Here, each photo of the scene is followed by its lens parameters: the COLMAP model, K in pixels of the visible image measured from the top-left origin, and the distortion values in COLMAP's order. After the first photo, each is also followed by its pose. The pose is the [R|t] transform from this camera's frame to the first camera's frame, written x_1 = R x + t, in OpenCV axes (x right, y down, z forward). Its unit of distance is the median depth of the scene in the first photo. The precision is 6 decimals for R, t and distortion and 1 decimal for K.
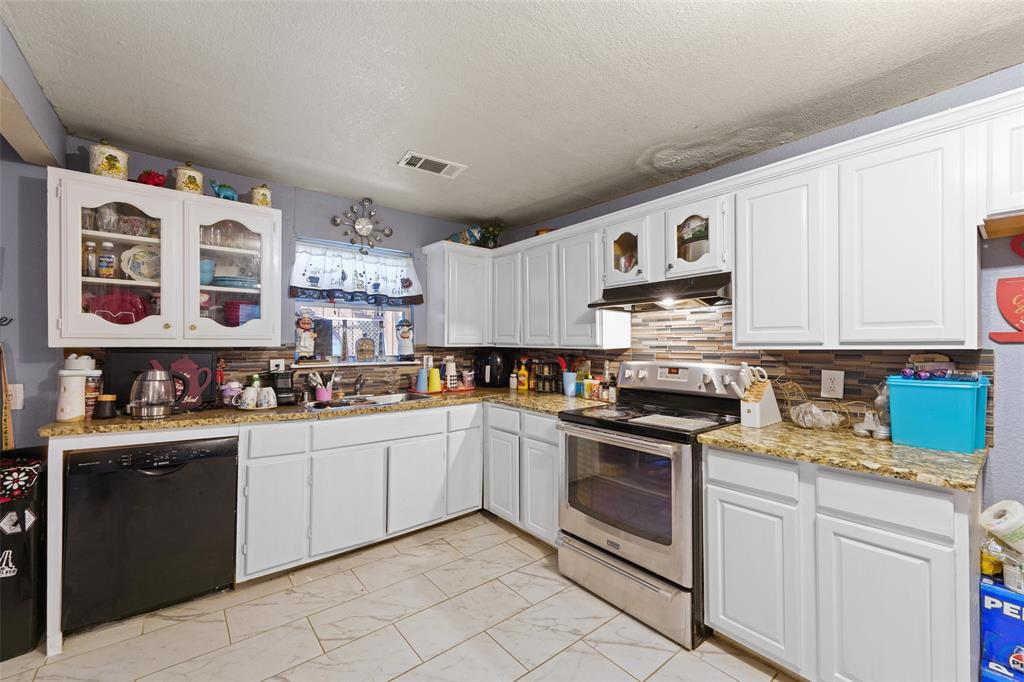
lens RADIAL K [[404.5, 0, 511.6], [0, 404.5, 345.0], [0, 0, 1]] dist [0.000258, -0.002377]
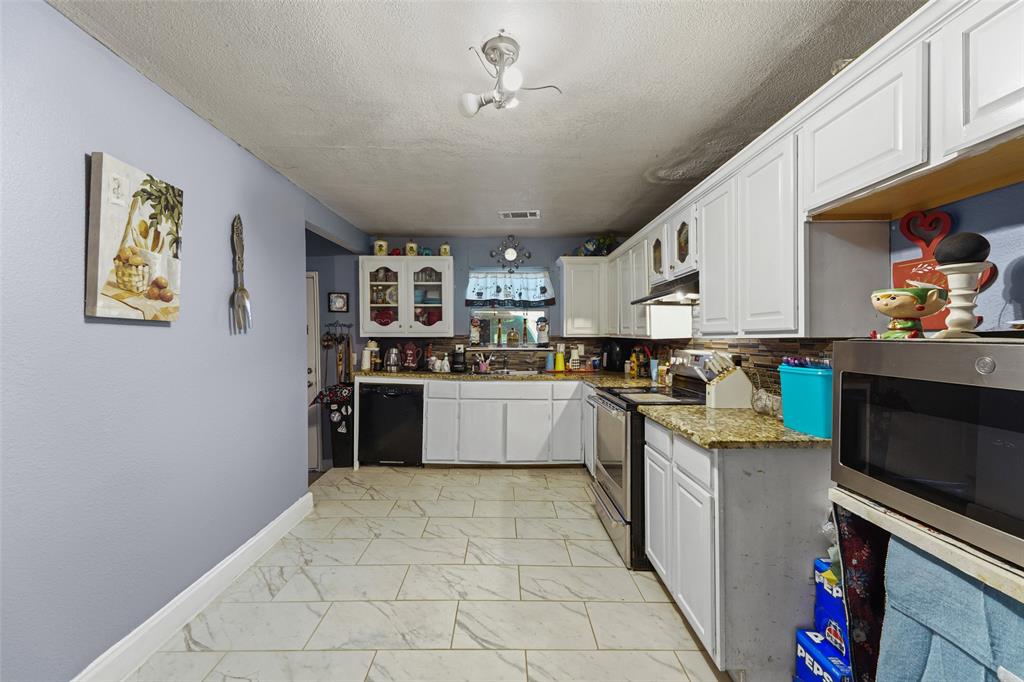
lens RADIAL K [[404.5, 0, 511.6], [0, 404.5, 338.5], [0, 0, 1]] dist [0.000258, -0.002377]
pose [[0.785376, 0.001657, -0.619017, 0.682637], [0.001016, 0.999992, 0.003967, 0.004731], [0.619018, -0.003744, 0.785368, -0.182256]]
